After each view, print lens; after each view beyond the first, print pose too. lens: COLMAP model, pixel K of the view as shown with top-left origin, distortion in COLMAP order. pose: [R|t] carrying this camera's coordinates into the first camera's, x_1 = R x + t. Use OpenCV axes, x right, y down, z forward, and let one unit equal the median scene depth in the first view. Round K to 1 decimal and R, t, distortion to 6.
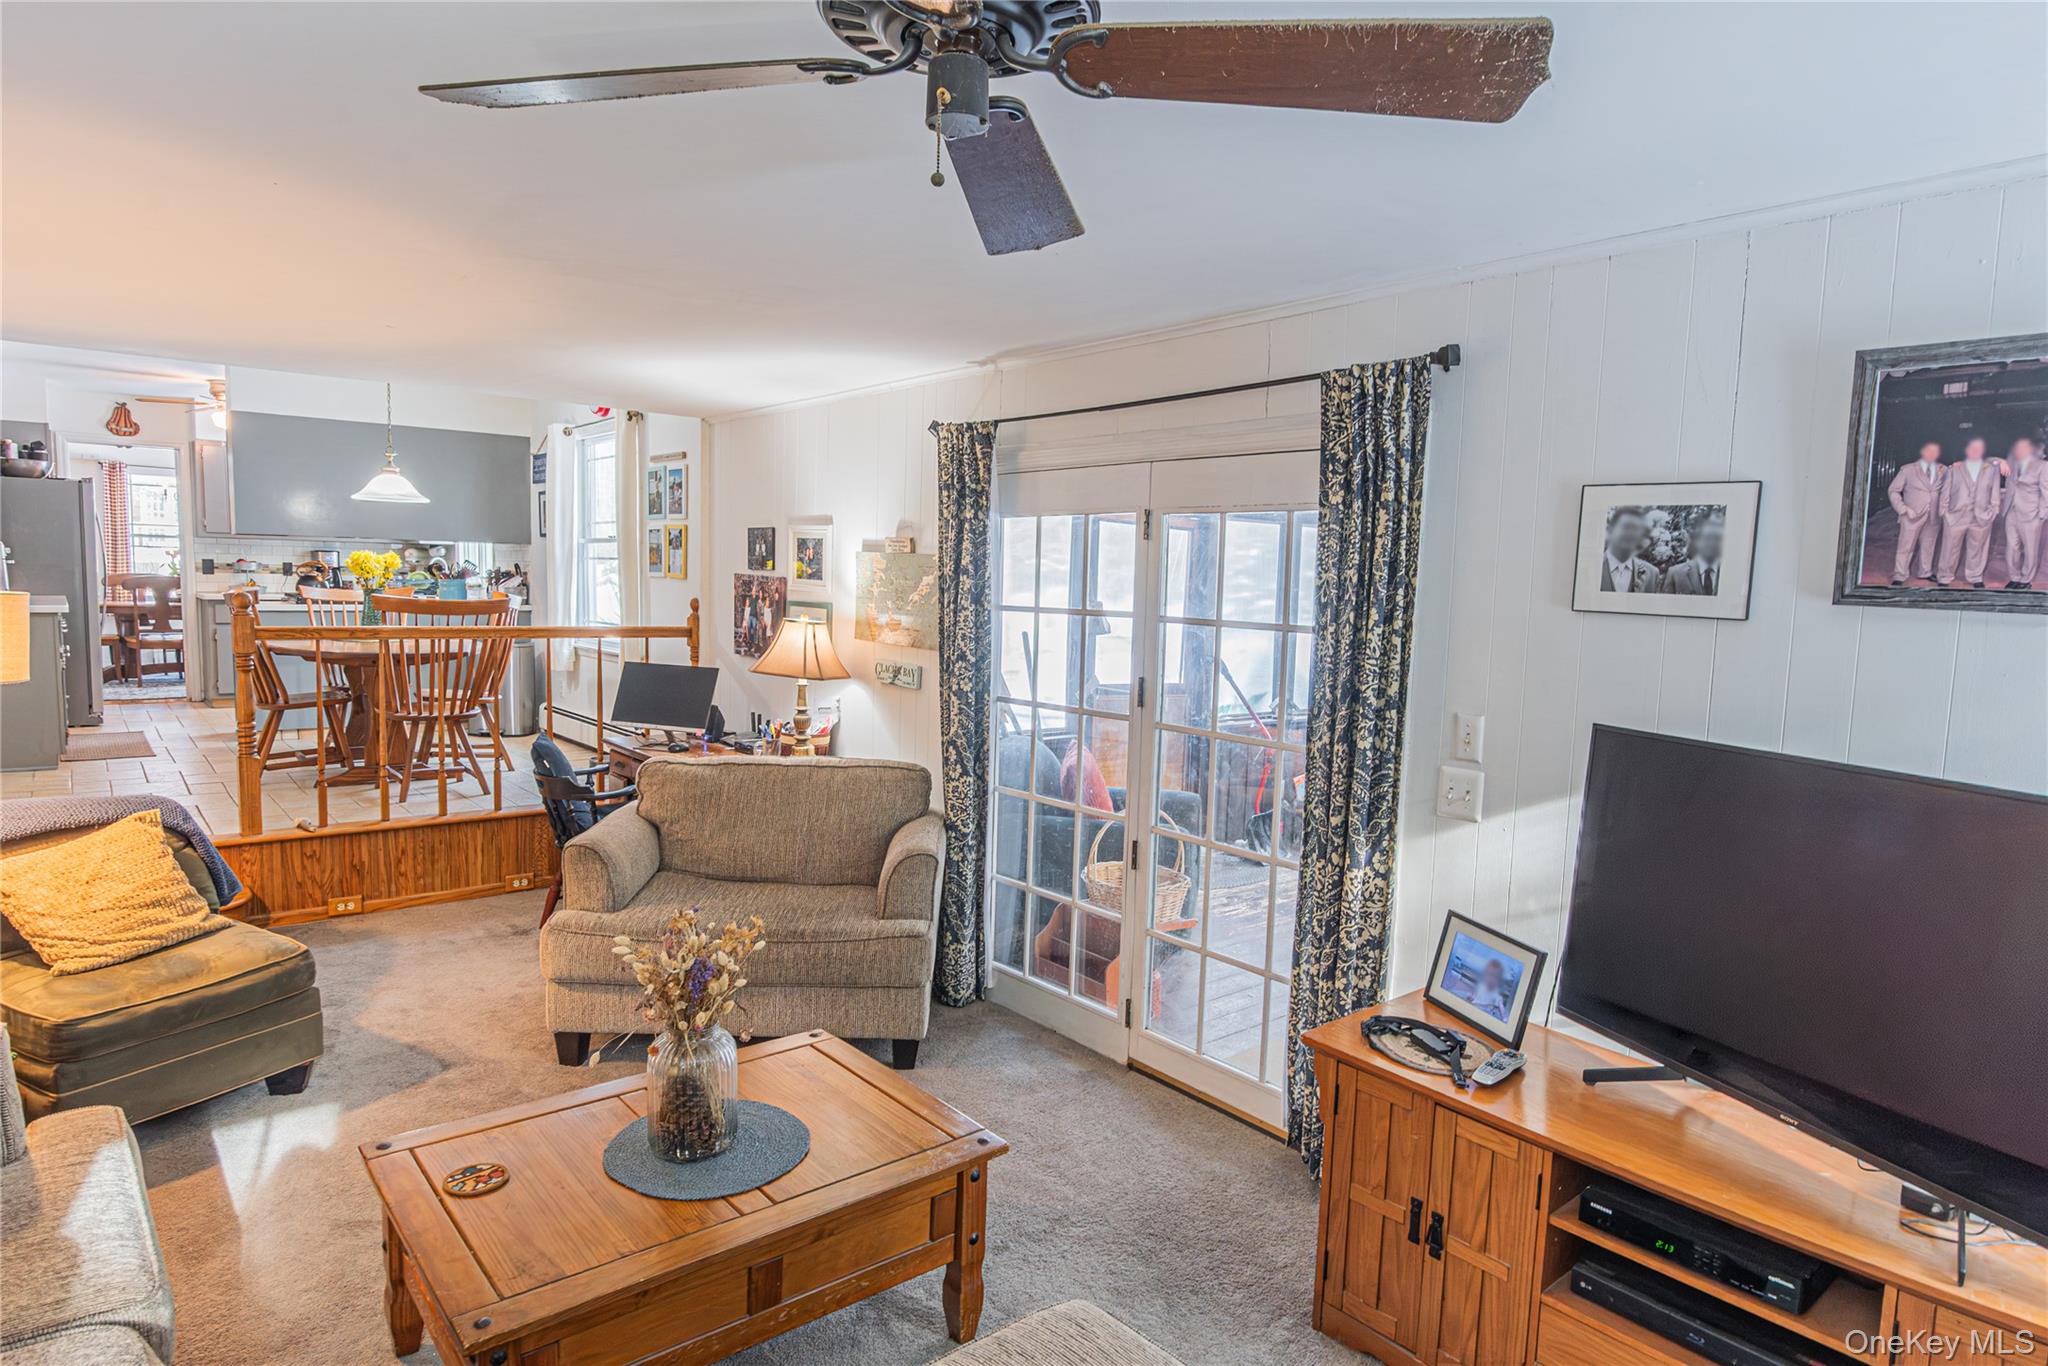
lens RADIAL K [[1186.6, 0, 1024.0], [0, 1186.6, 683.0], [0, 0, 1]] dist [-0.000190, -0.000012]
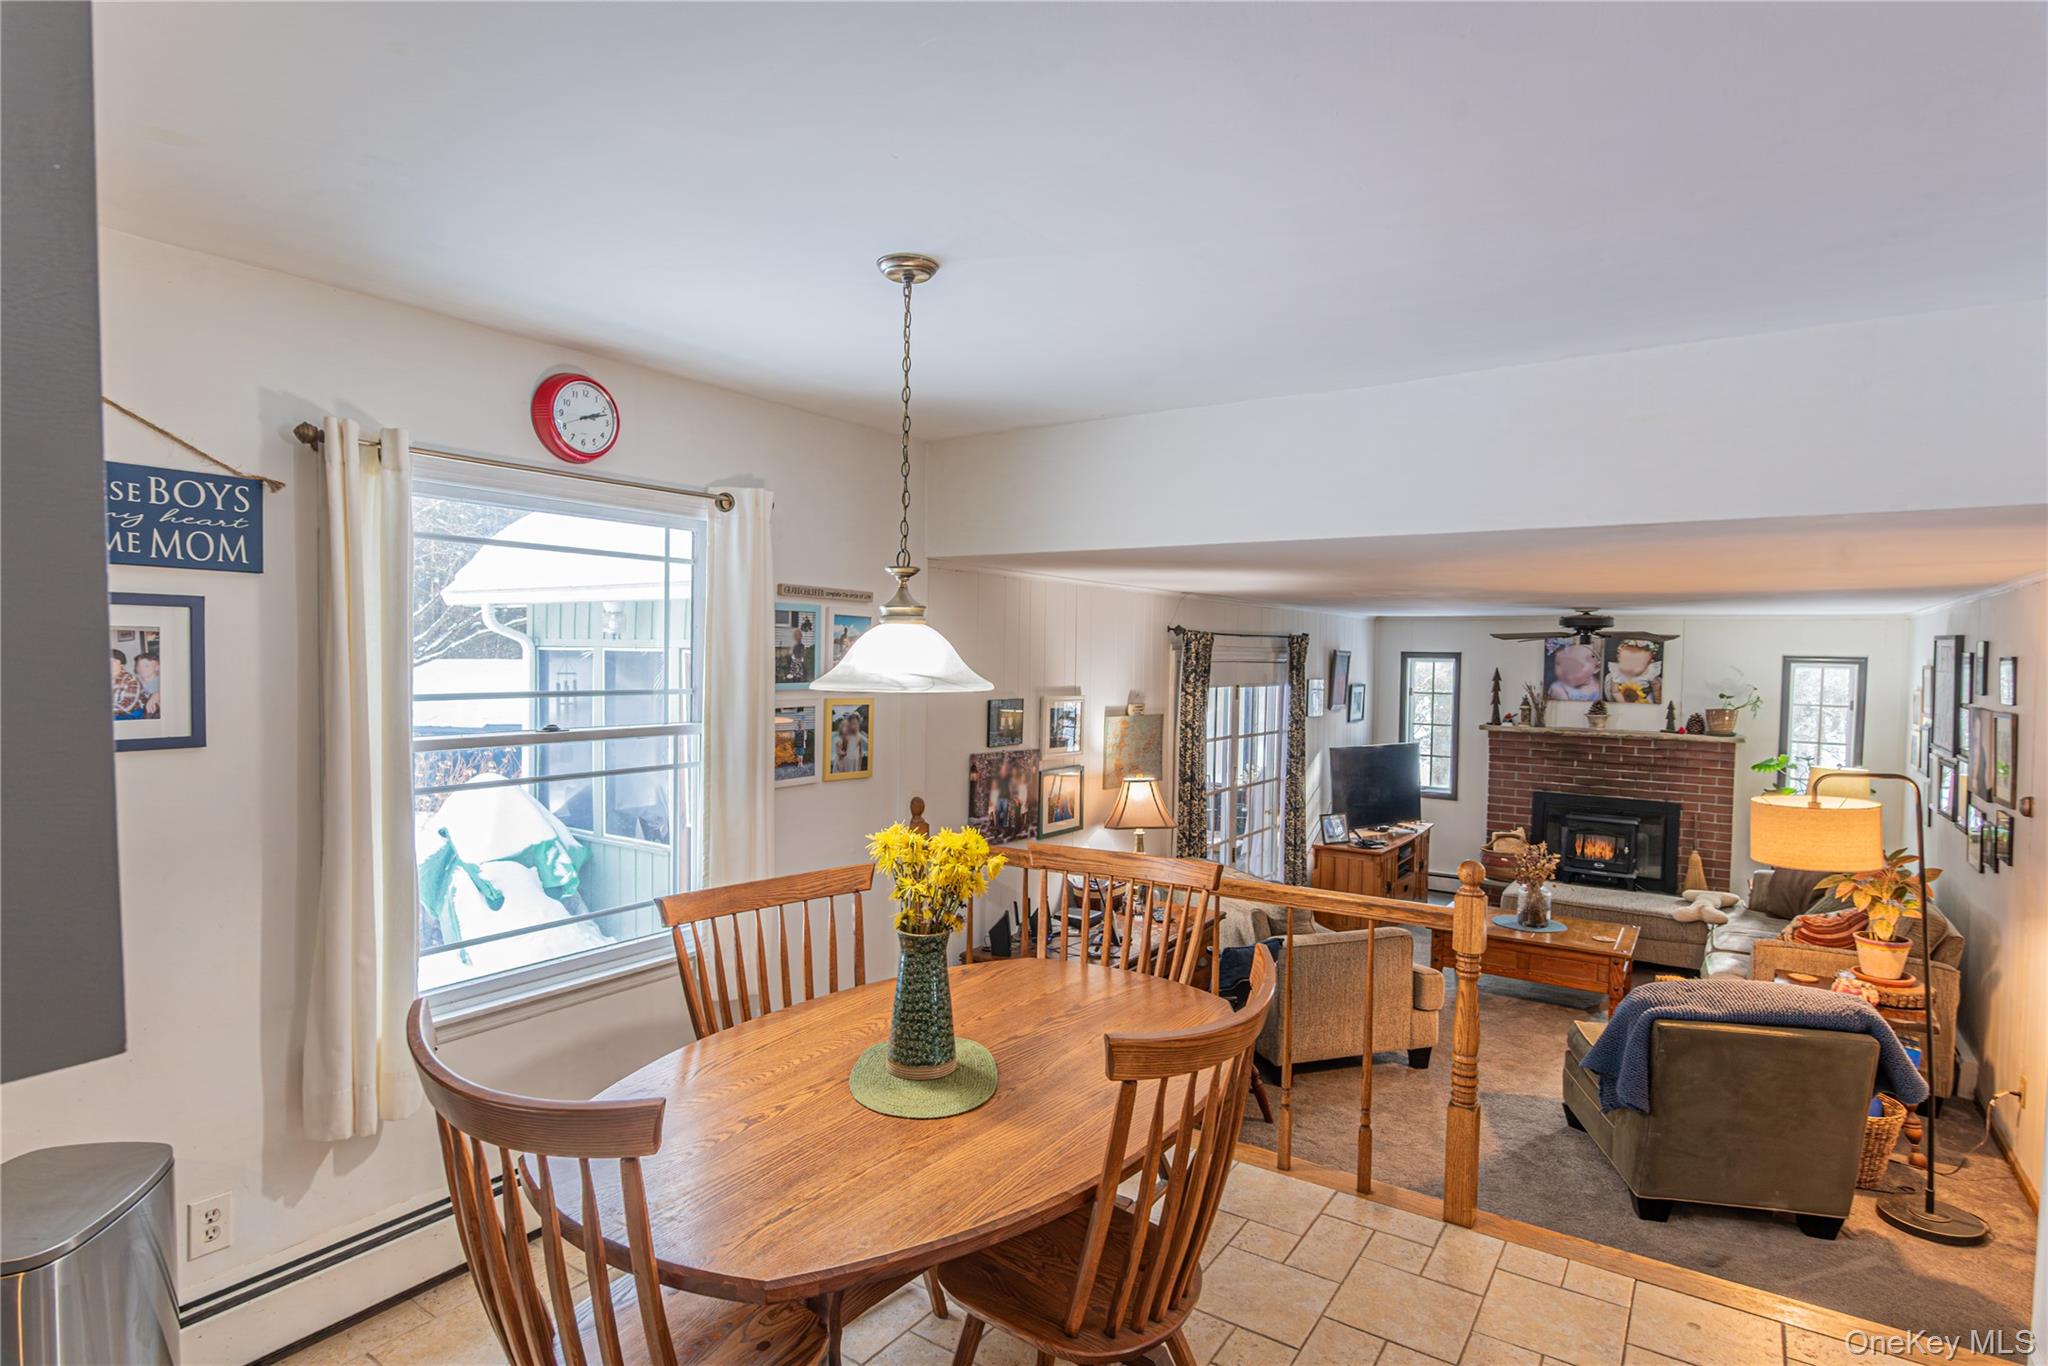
lens RADIAL K [[1055.4, 0, 1024.0], [0, 1055.4, 683.0], [0, 0, 1]] dist [0.000043, -0.000005]
pose [[-0.274954, -0.055134, 0.959875, -1.130530], [0.069170, 0.994633, 0.076944, -0.231006], [-0.958966, 0.087551, -0.269665, 1.354706]]
